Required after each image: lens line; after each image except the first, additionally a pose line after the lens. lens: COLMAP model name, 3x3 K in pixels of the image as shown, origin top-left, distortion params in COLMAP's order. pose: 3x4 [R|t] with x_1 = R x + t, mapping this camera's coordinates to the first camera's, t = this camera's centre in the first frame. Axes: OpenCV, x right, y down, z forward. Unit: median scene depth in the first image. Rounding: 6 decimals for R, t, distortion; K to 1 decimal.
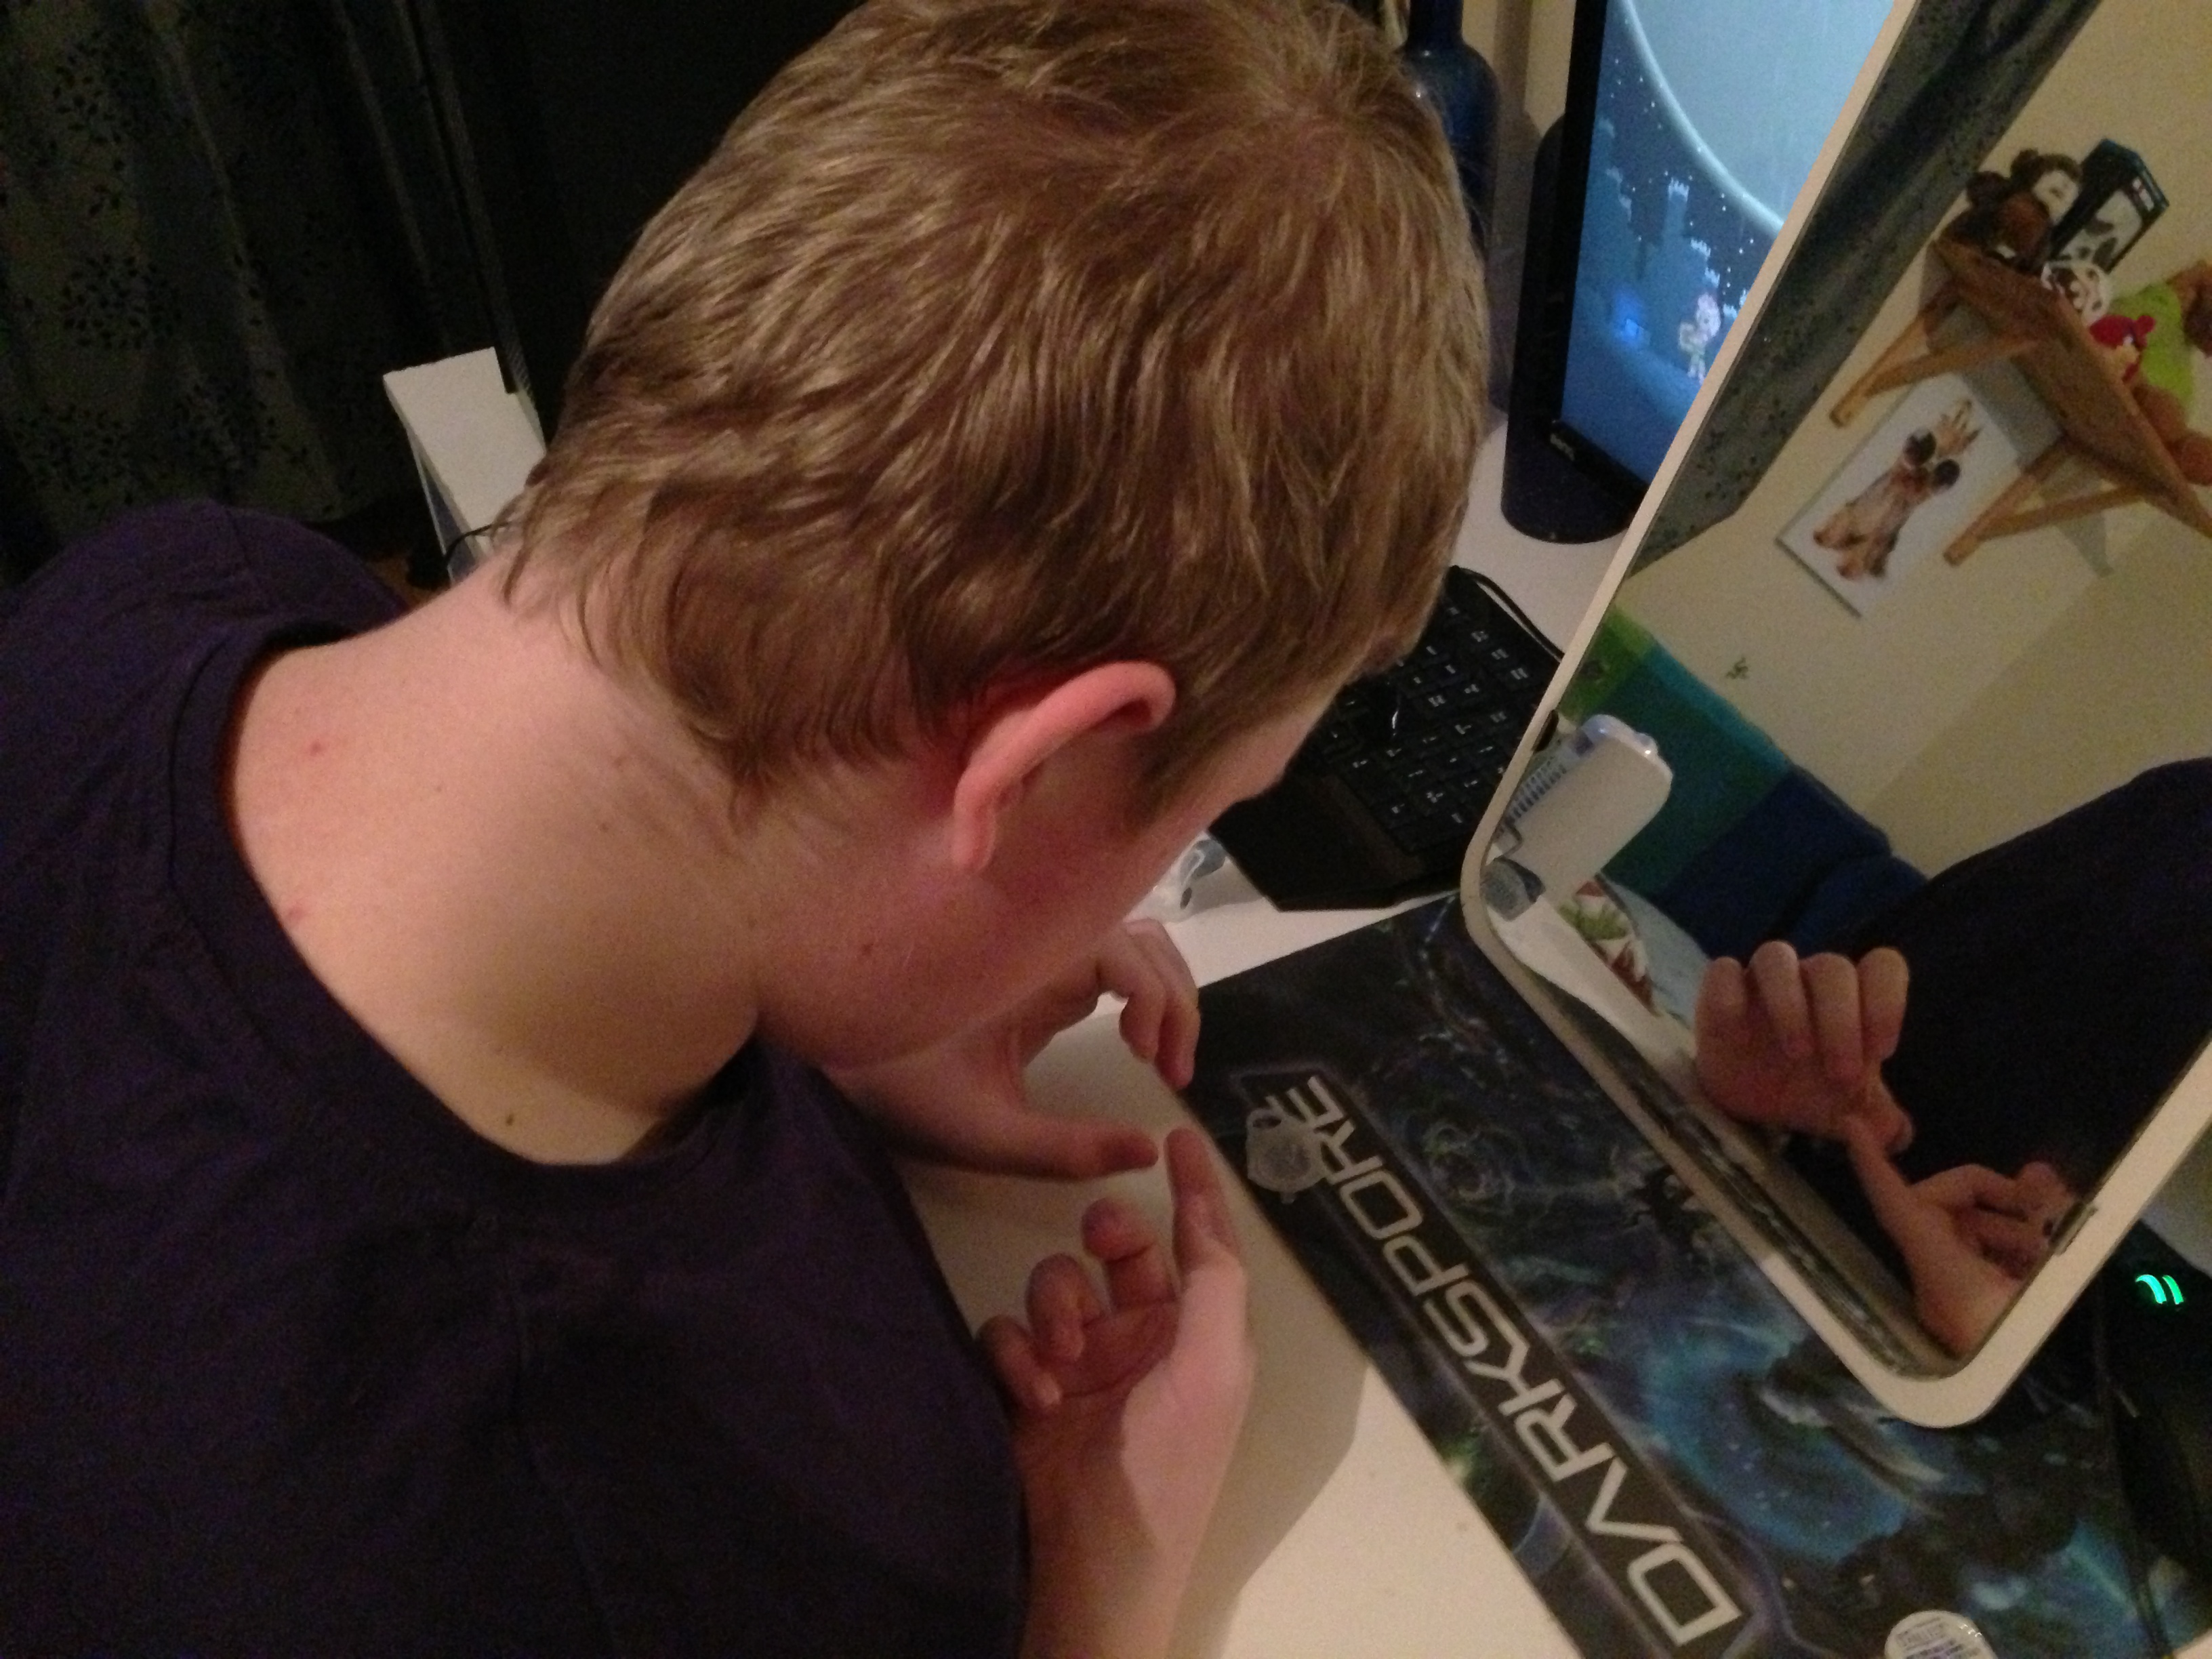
lens RADIAL K [[2068.8, 0, 1098.7], [0, 2068.8, 853.8], [0, 0, 1]] dist [0.133021, -0.213111]
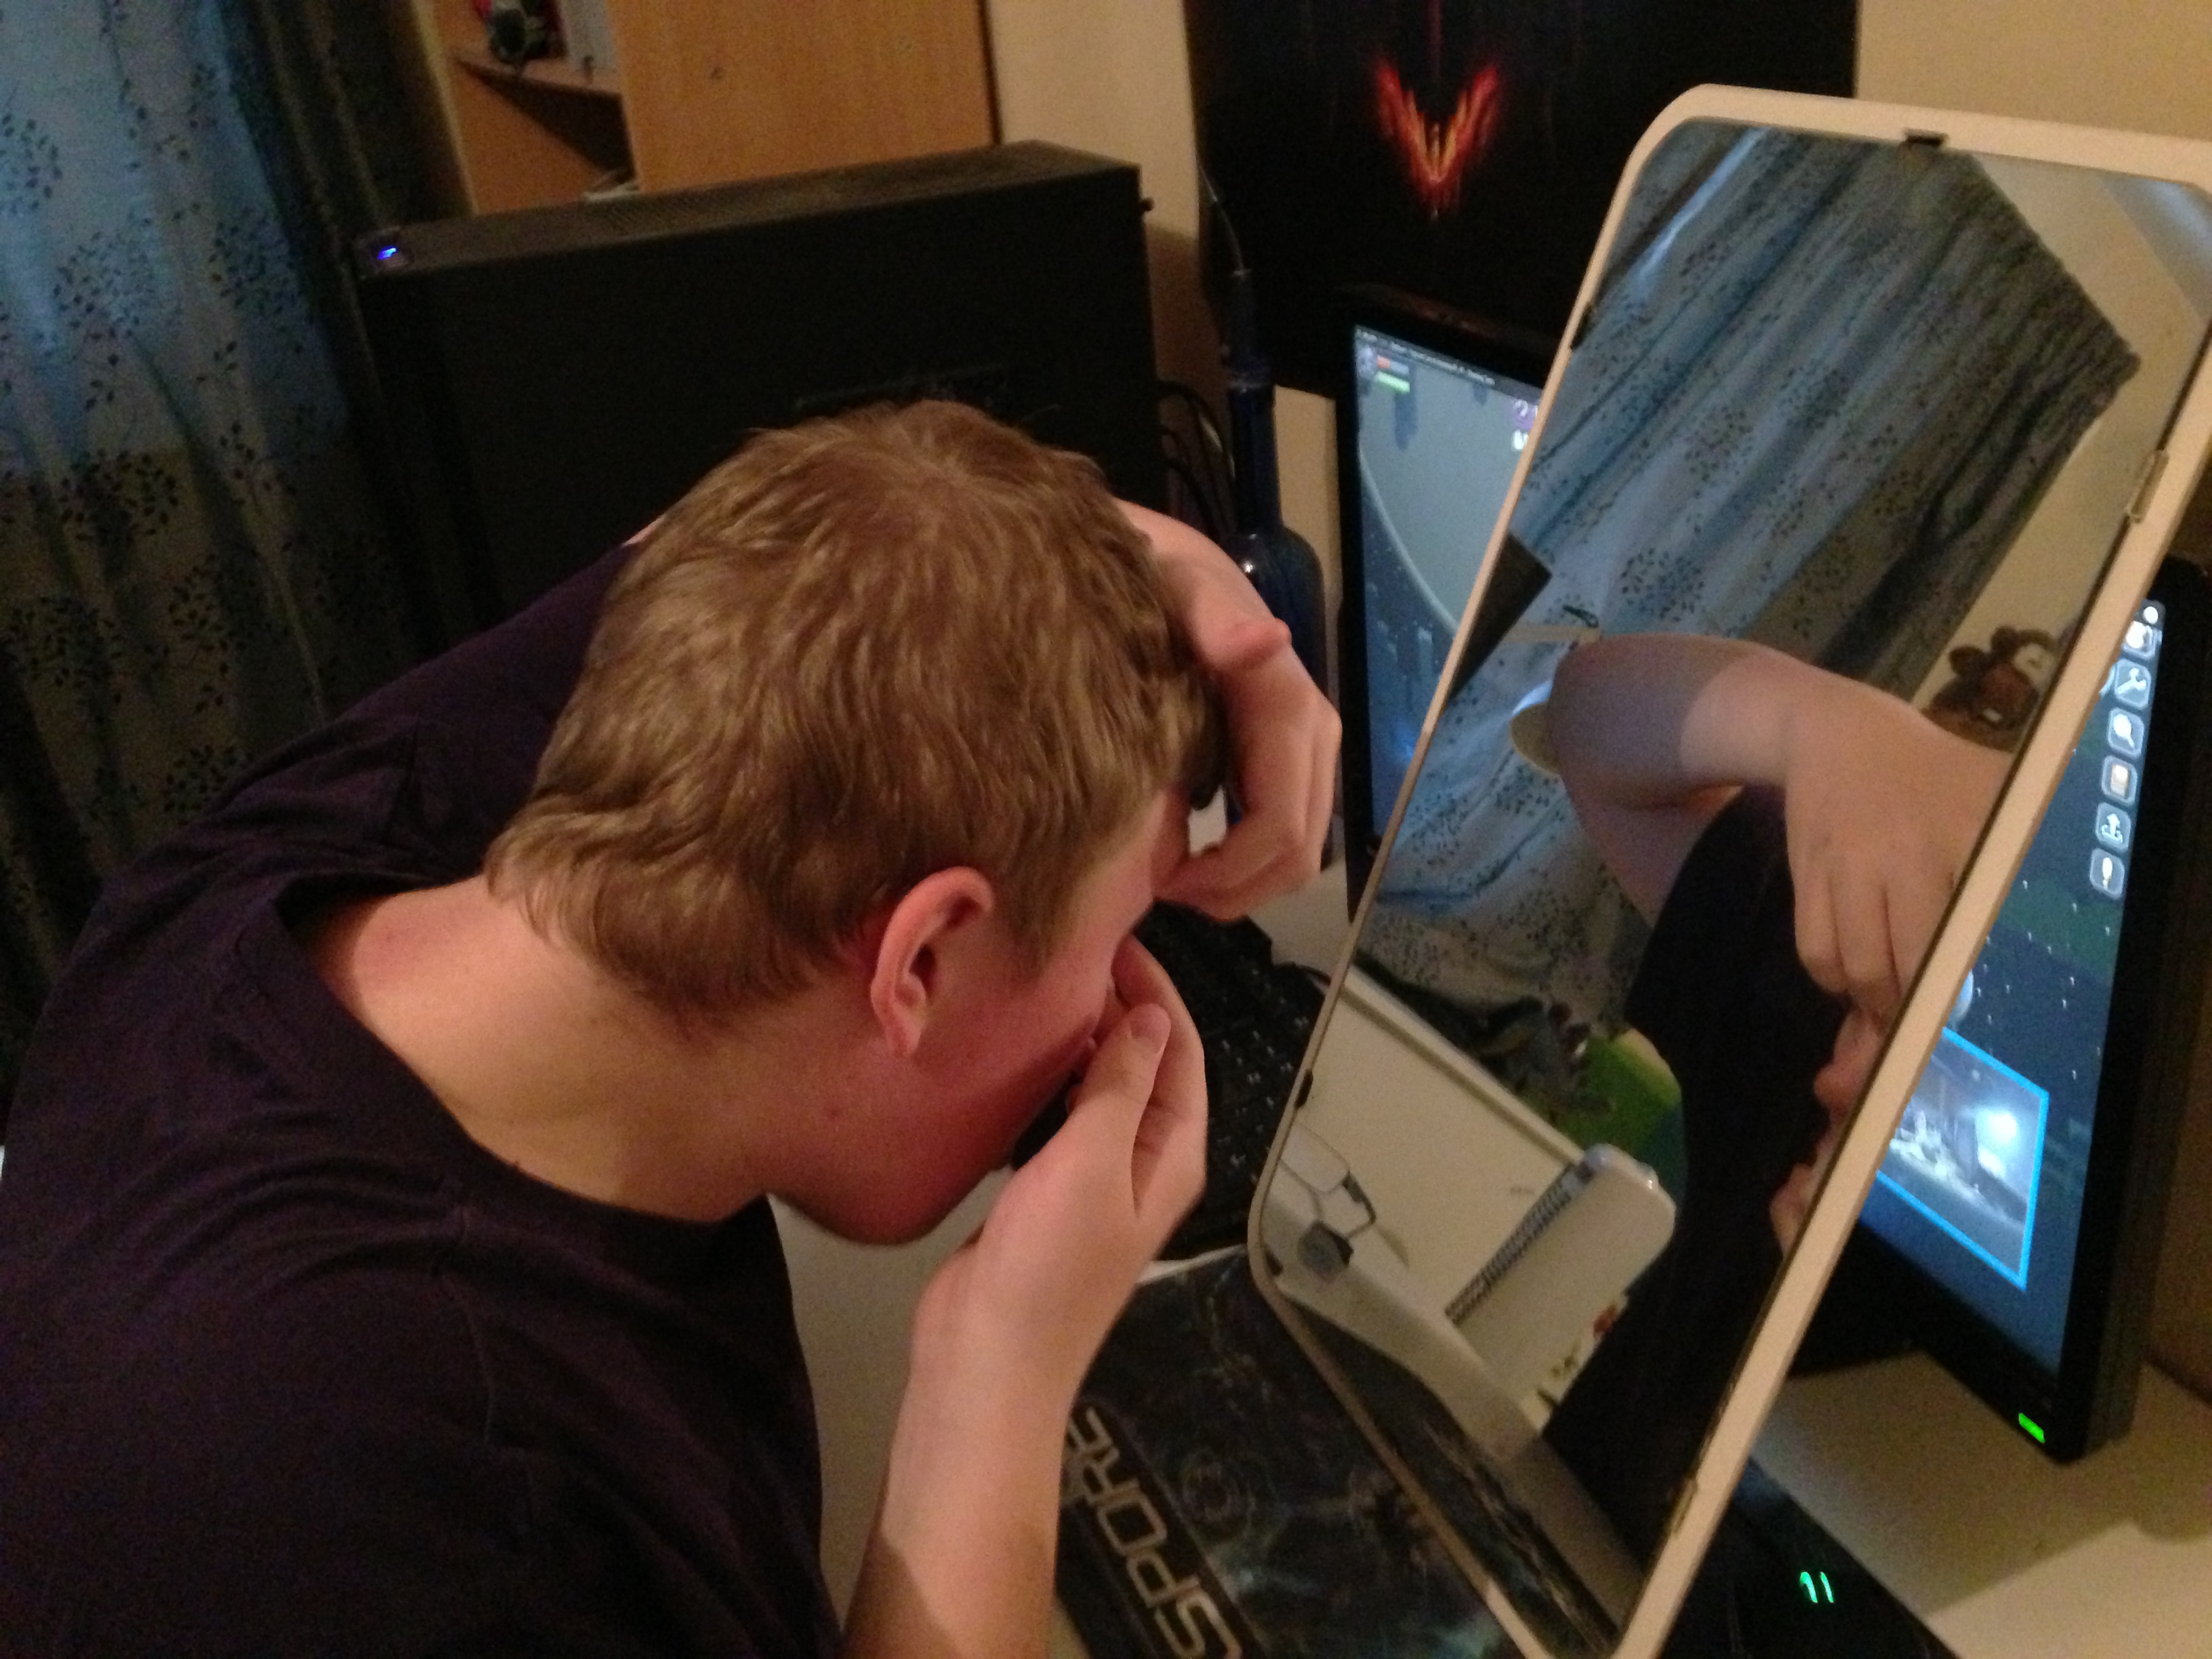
lens RADIAL K [[2088.2, 0, 1110.3], [0, 2088.2, 822.8], [0, 0, 1]] dist [0.101632, -0.169960]
pose [[0.998430, -0.016156, -0.053636, 0.191033], [0.002684, 0.970202, -0.242284, 0.082070], [0.055952, 0.241760, 0.968722, -0.141996]]
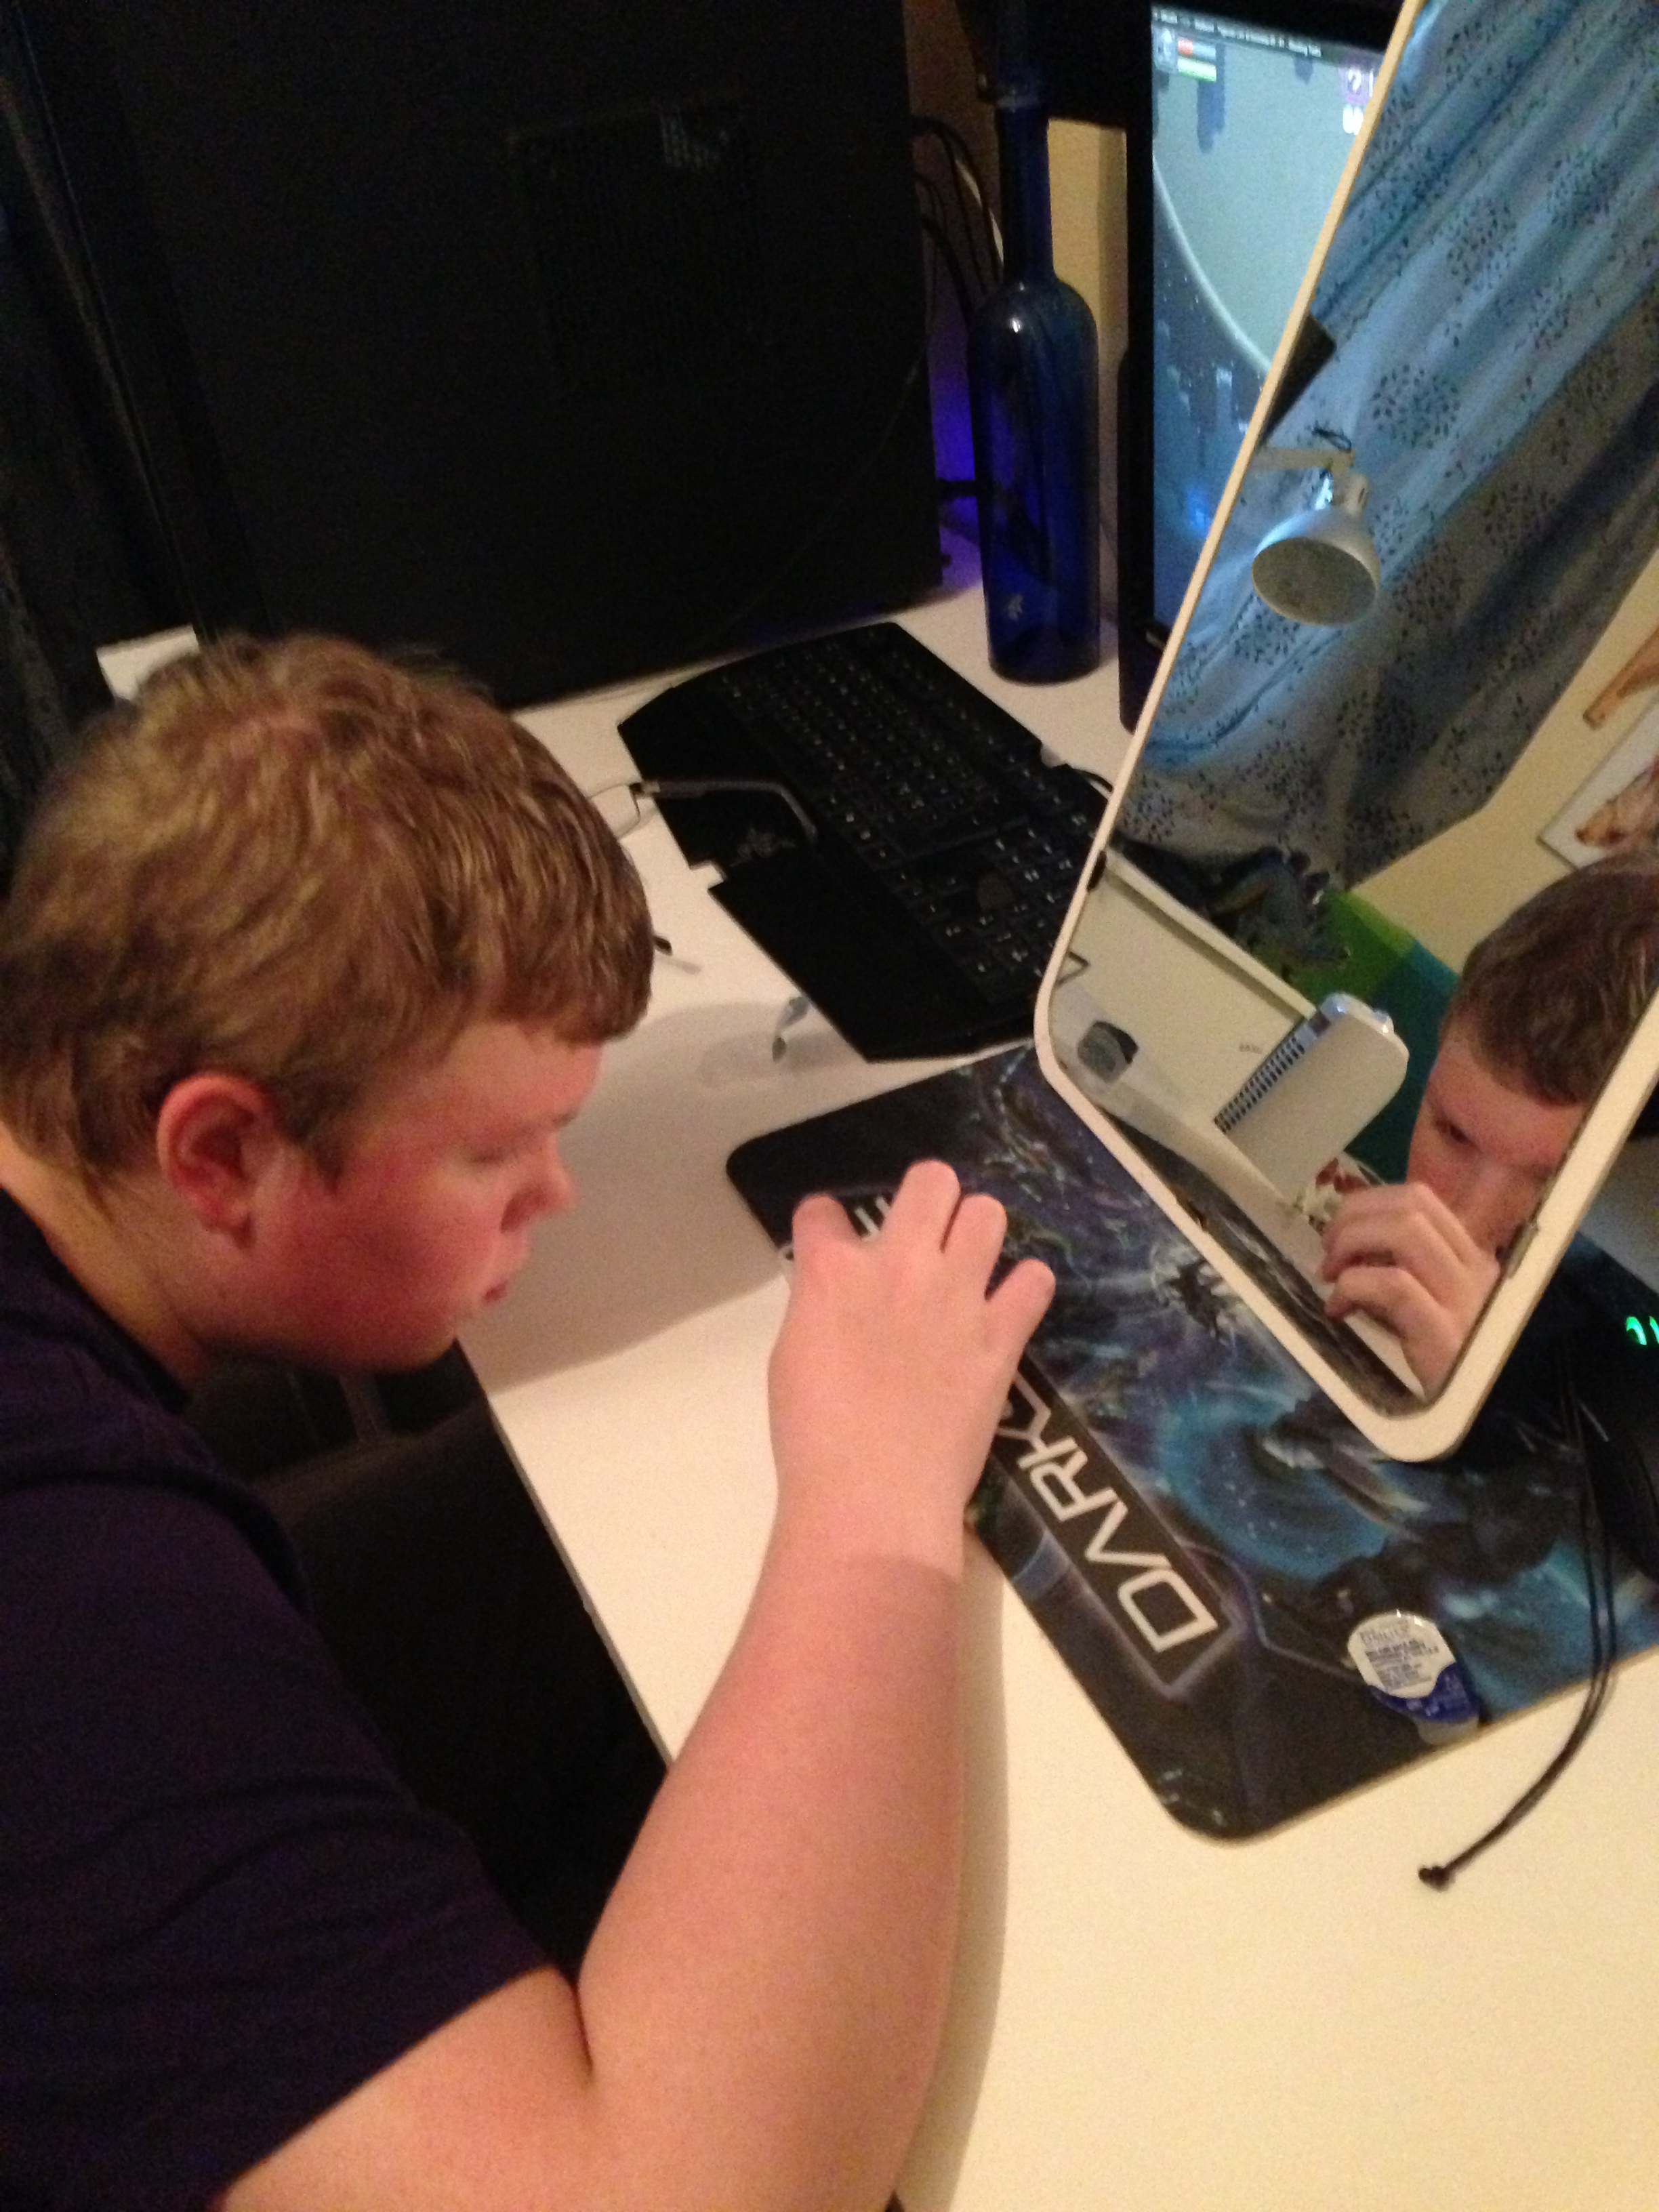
lens RADIAL K [[2068.8, 0, 829.5], [0, 2068.8, 1106.0], [0, 0, 1]] dist [0.133021, -0.213111]
pose [[0.998317, -0.026651, -0.051513, 0.143072], [0.023496, 0.997867, -0.060905, 0.134481], [0.053027, 0.059592, 0.996813, -0.060615]]
